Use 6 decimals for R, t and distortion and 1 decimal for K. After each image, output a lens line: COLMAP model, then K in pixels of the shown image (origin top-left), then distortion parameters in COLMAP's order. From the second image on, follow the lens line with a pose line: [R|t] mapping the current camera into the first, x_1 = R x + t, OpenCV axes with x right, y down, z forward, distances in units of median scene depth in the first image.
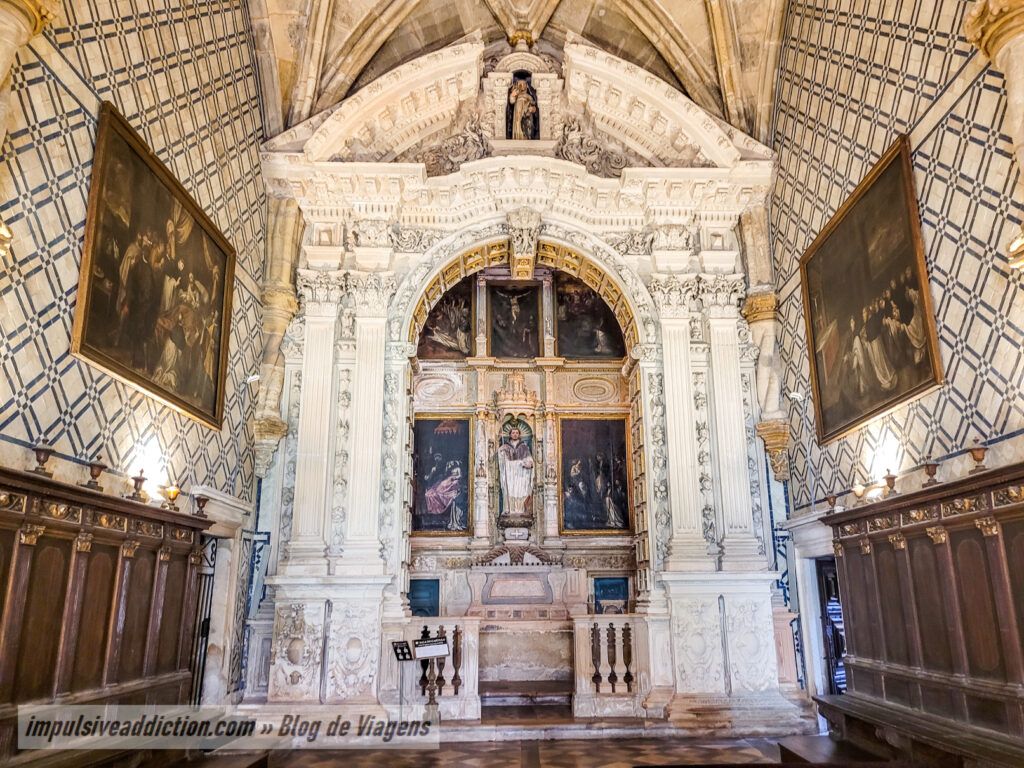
lens RADIAL K [[757.8, 0, 519.2], [0, 757.8, 383.6], [0, 0, 1]] dist [0.043523, -0.000803]
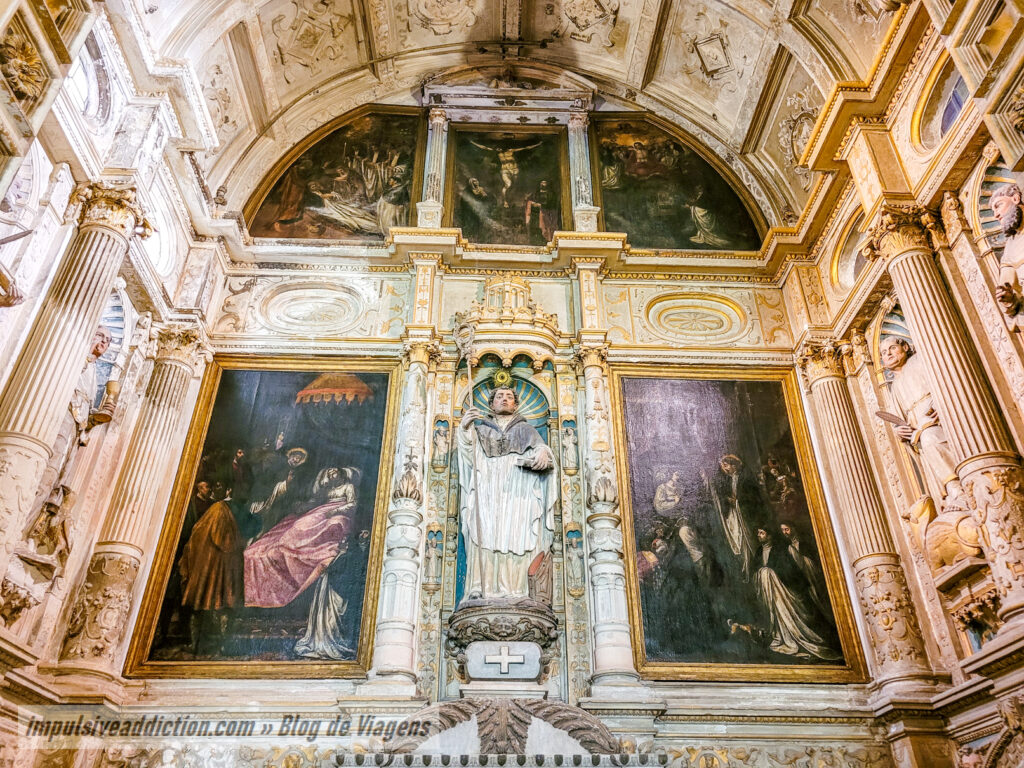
lens RADIAL K [[757.8, 0, 519.2], [0, 757.8, 383.6], [0, 0, 1]] dist [0.043523, -0.000803]
pose [[0.999978, 0.006538, -0.001114, 0.002386], [-0.006550, 0.947184, -0.320623, 0.182478], [-0.001041, 0.320623, 0.947206, 0.636760]]
